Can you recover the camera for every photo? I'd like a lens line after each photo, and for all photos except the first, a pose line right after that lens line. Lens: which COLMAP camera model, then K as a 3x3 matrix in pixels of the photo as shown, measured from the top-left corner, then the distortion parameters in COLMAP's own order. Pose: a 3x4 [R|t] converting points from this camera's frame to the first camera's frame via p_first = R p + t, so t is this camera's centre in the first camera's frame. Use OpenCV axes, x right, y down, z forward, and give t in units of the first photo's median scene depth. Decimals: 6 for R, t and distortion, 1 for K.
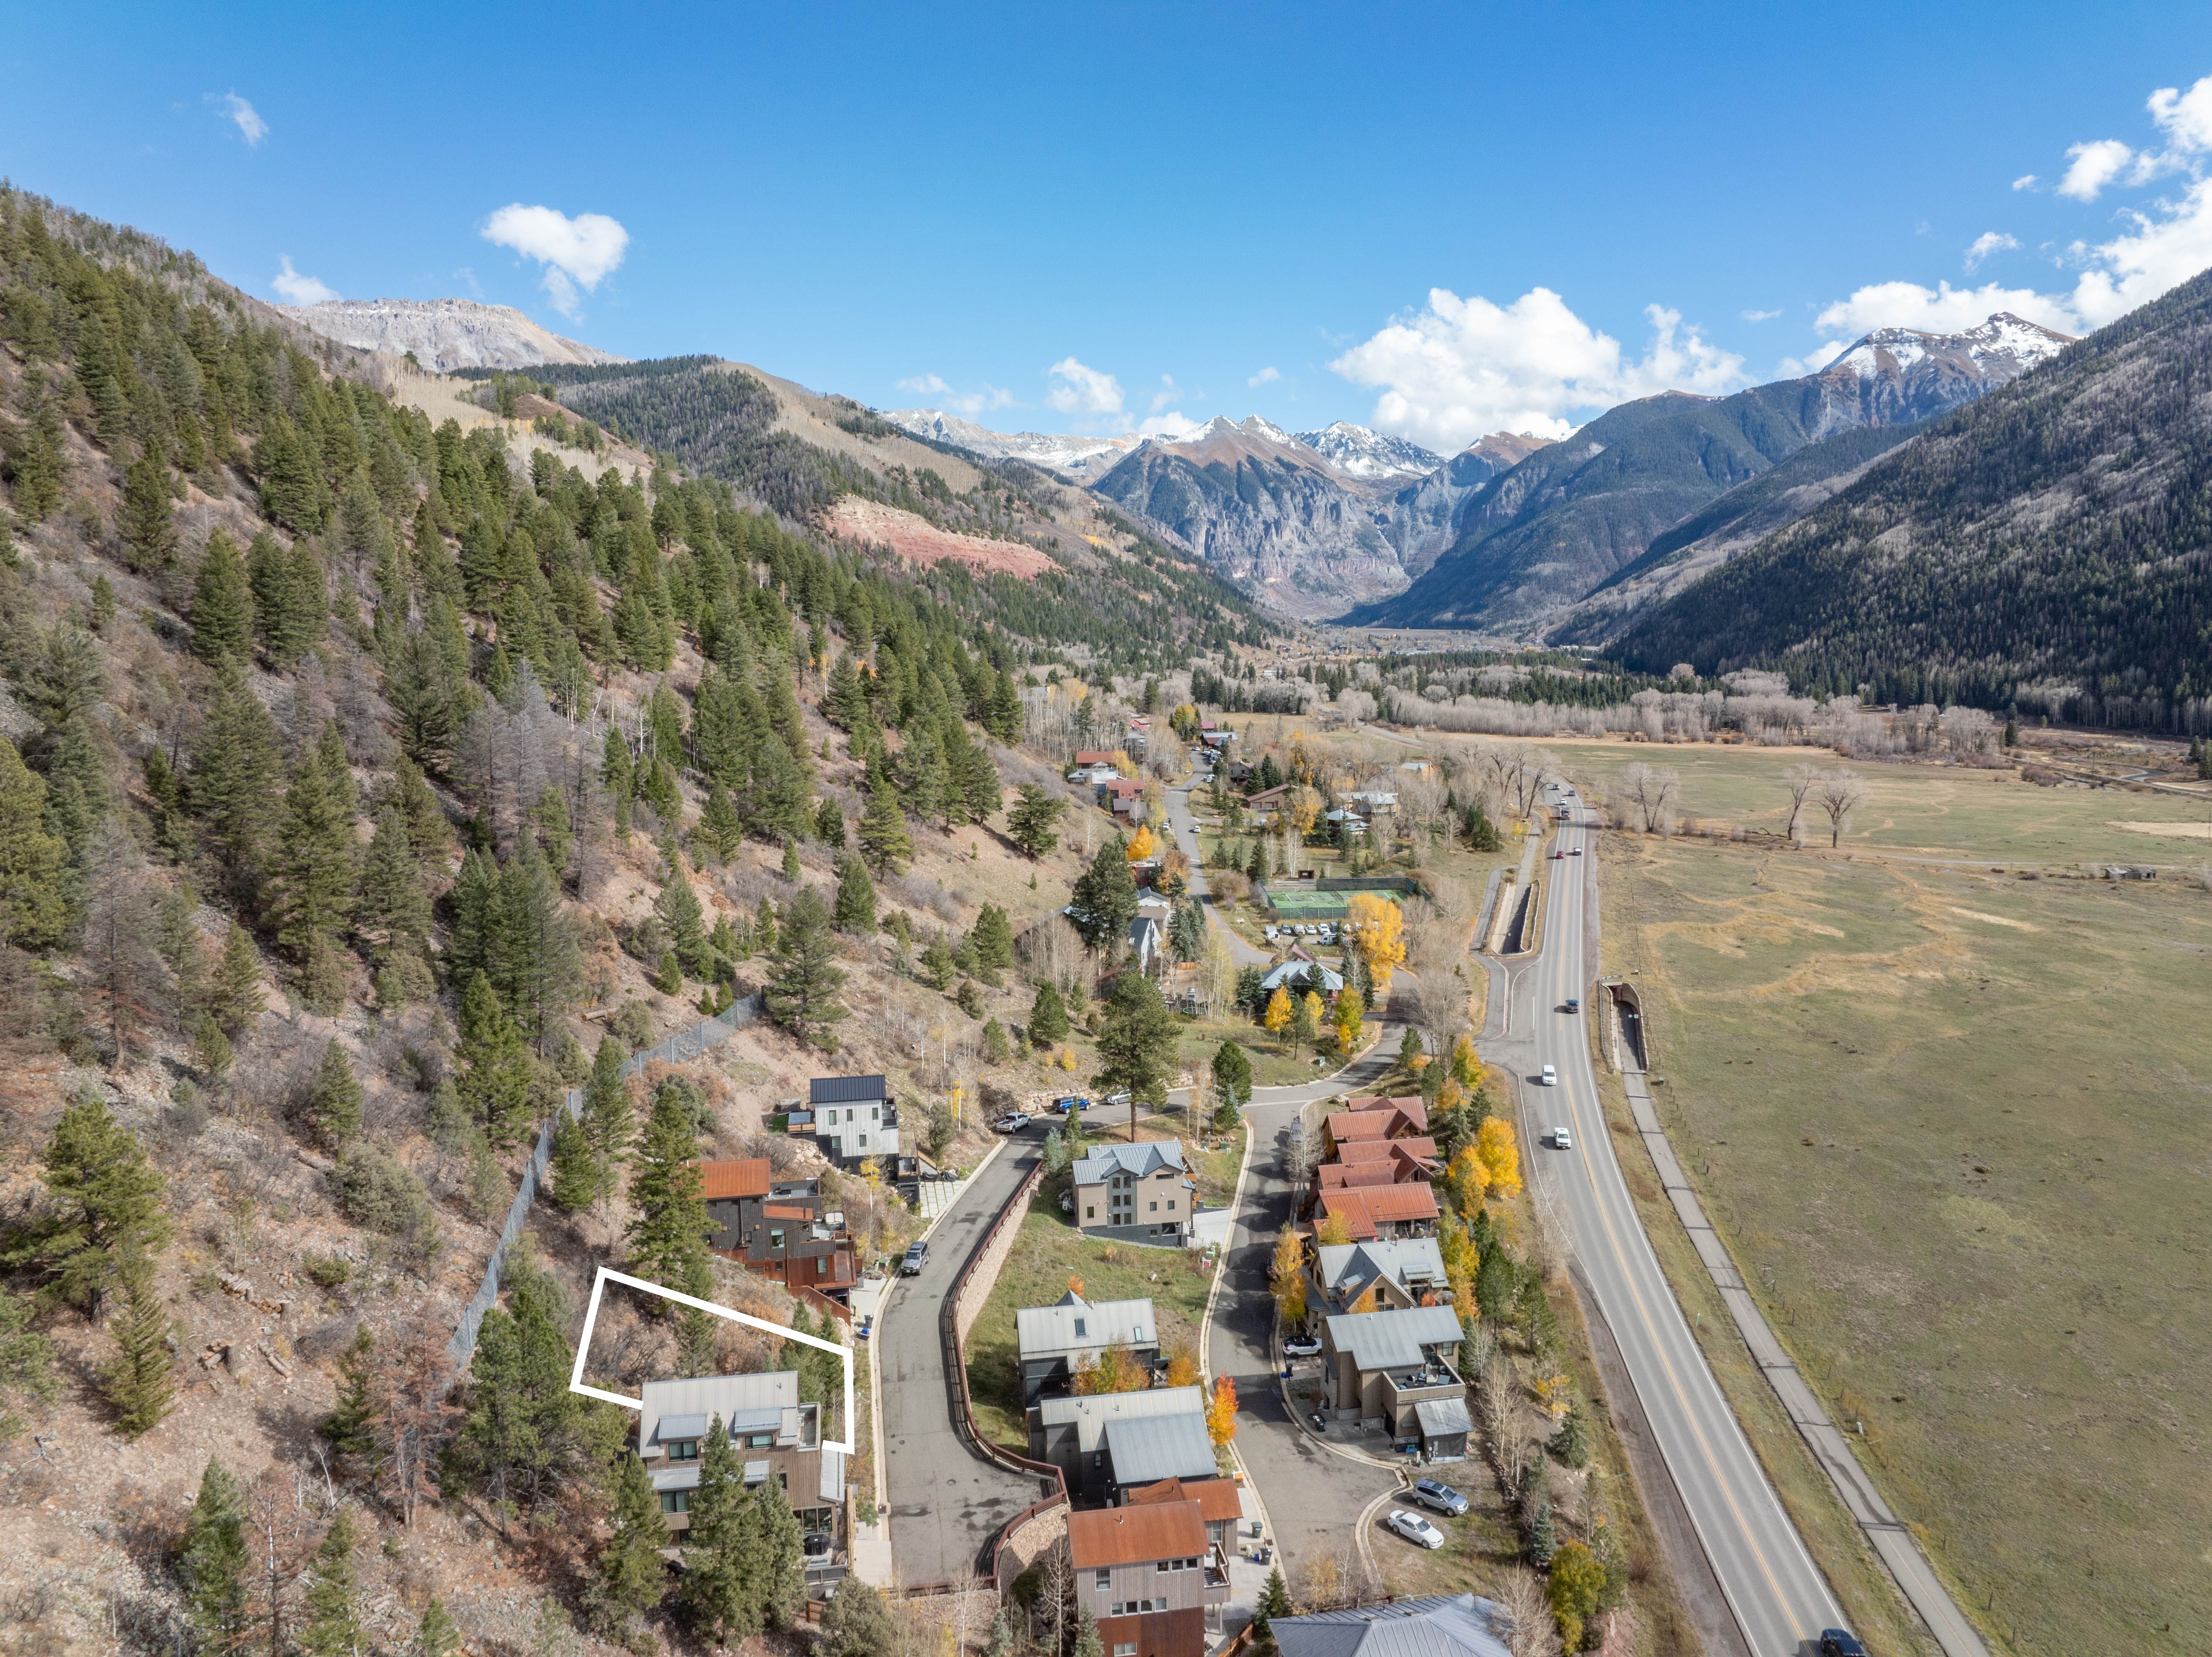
lens RADIAL K [[1574.9, 0, 1110.4], [0, 1574.9, 800.1], [0, 0, 1]] dist [-0.055282, 0.031199]
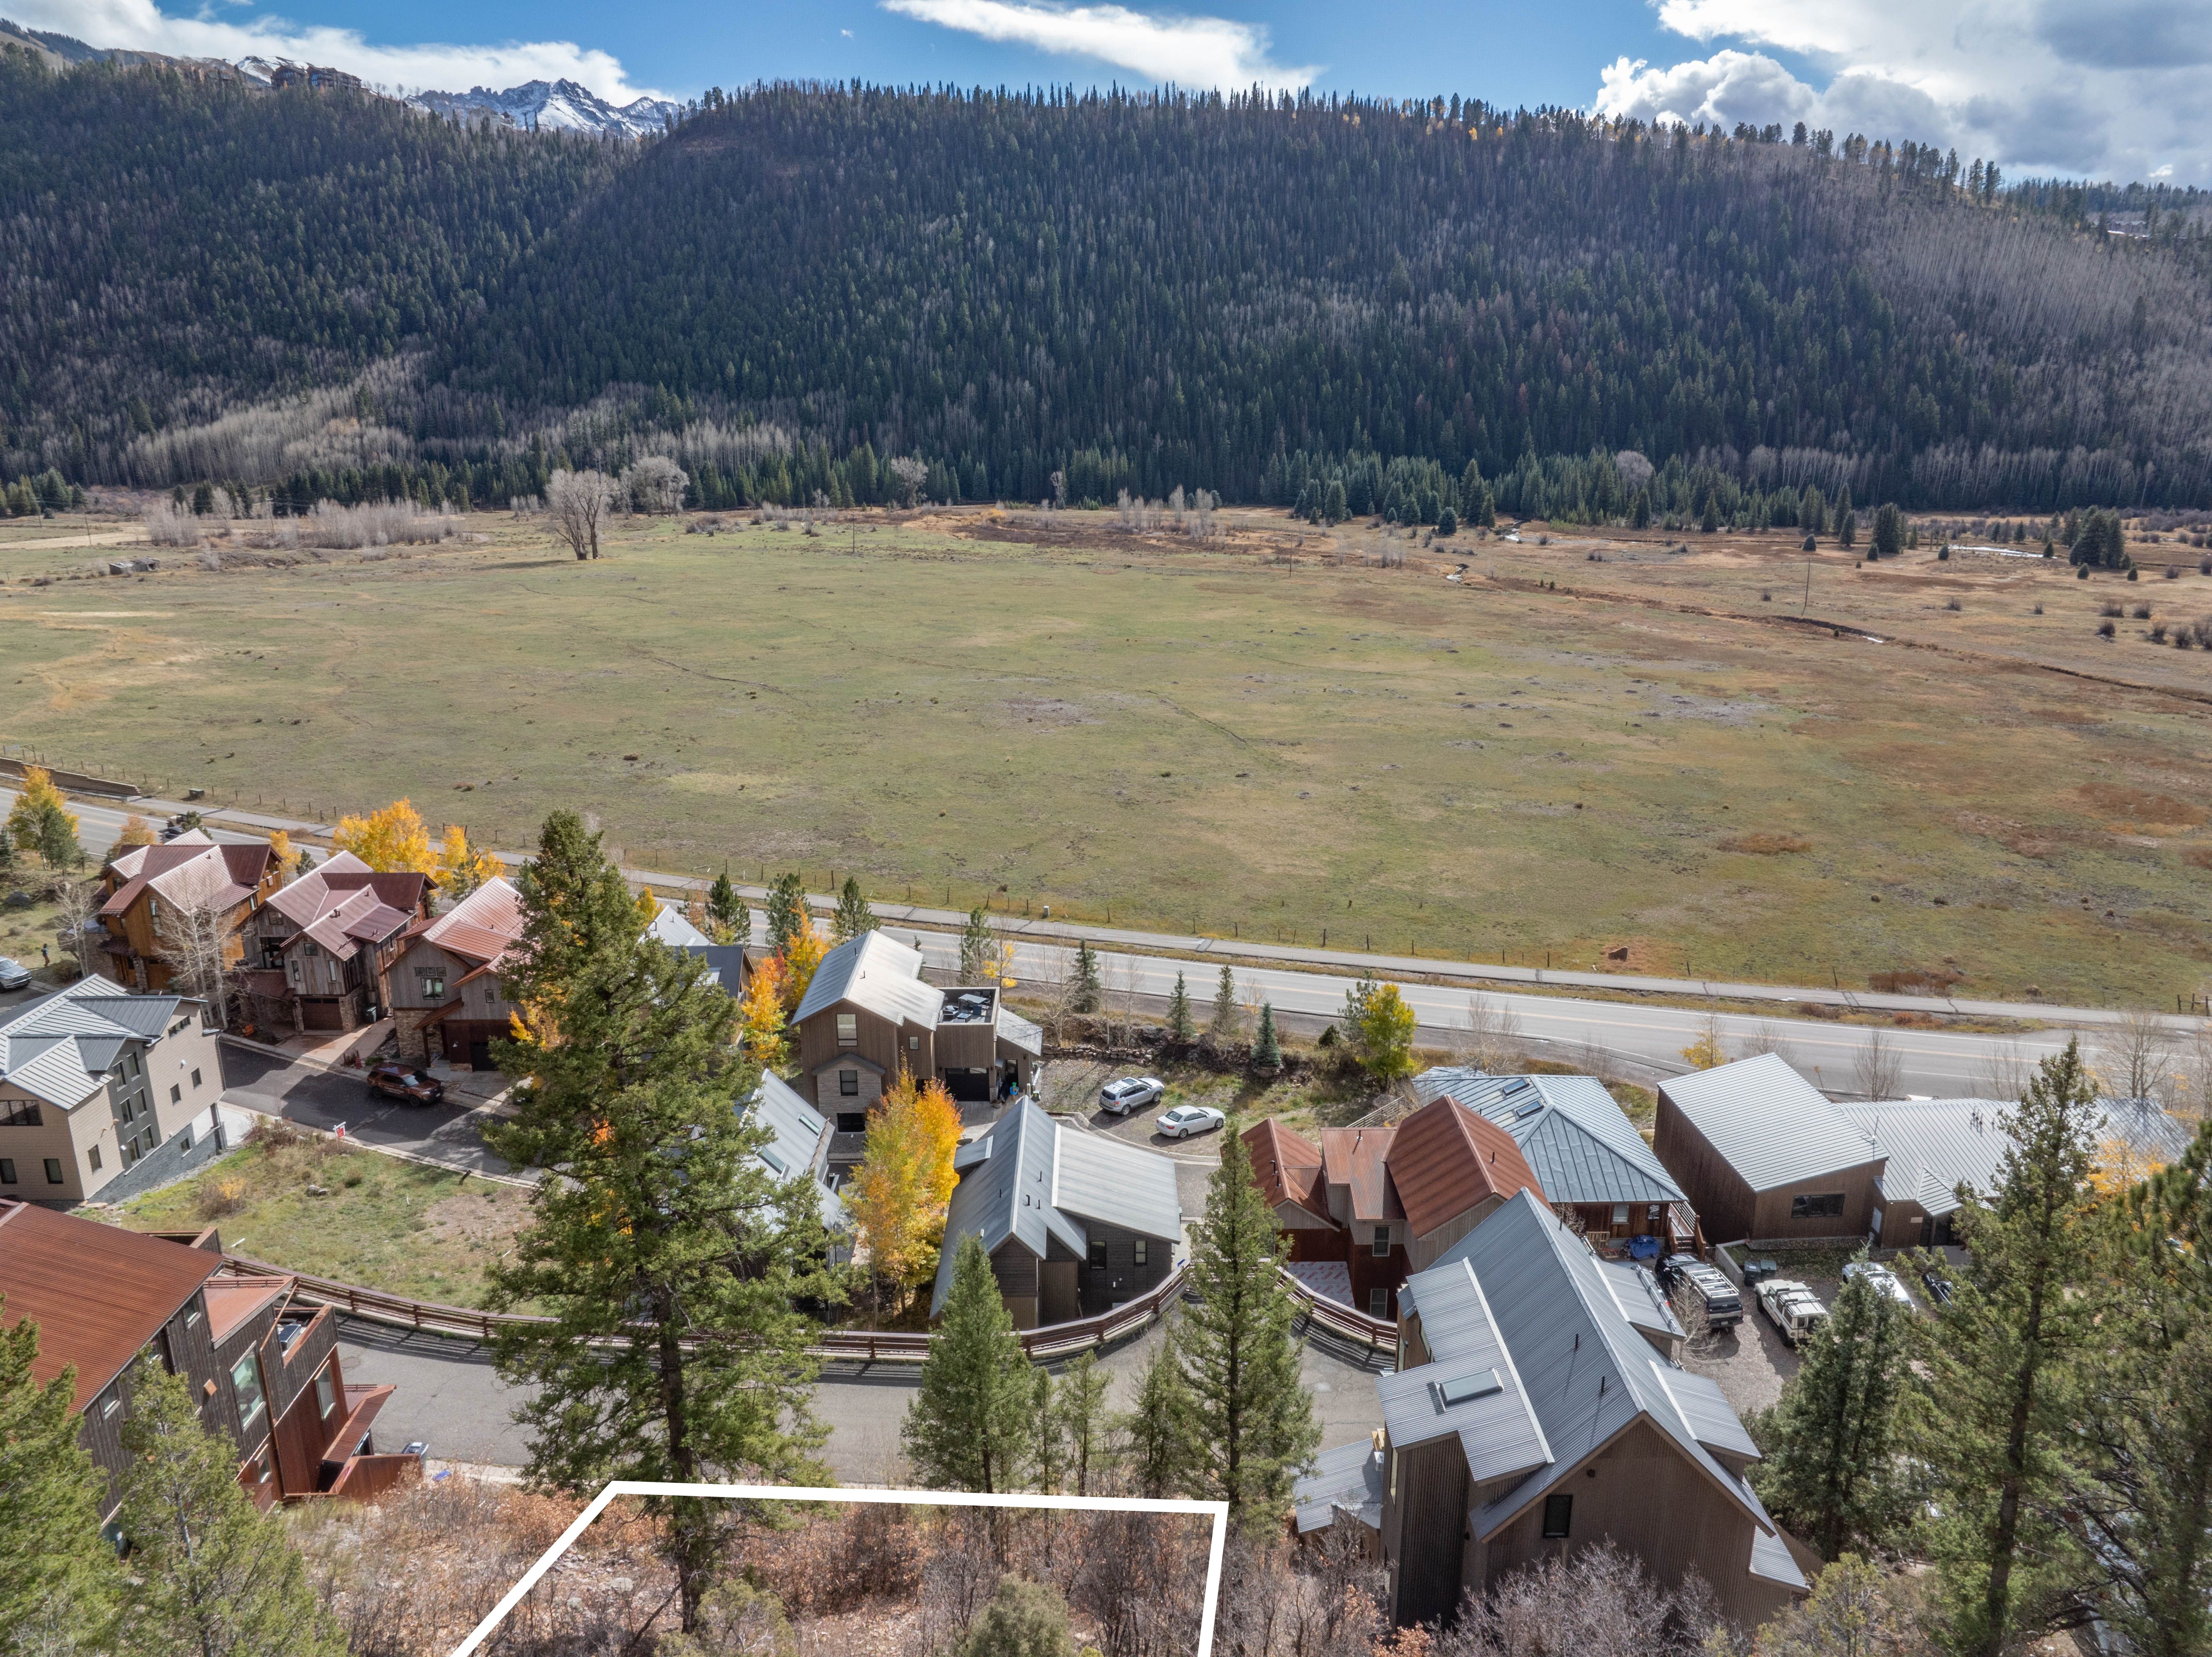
lens RADIAL K [[1571.4, 0, 1101.5], [0, 1571.4, 810.7], [0, 0, 1]] dist [-0.061989, 0.044794]
pose [[0.160132, -0.242598, 0.956820, -0.062646], [0.110150, 0.967666, 0.226913, 0.016641], [-0.980931, 0.069057, 0.181676, 0.107640]]
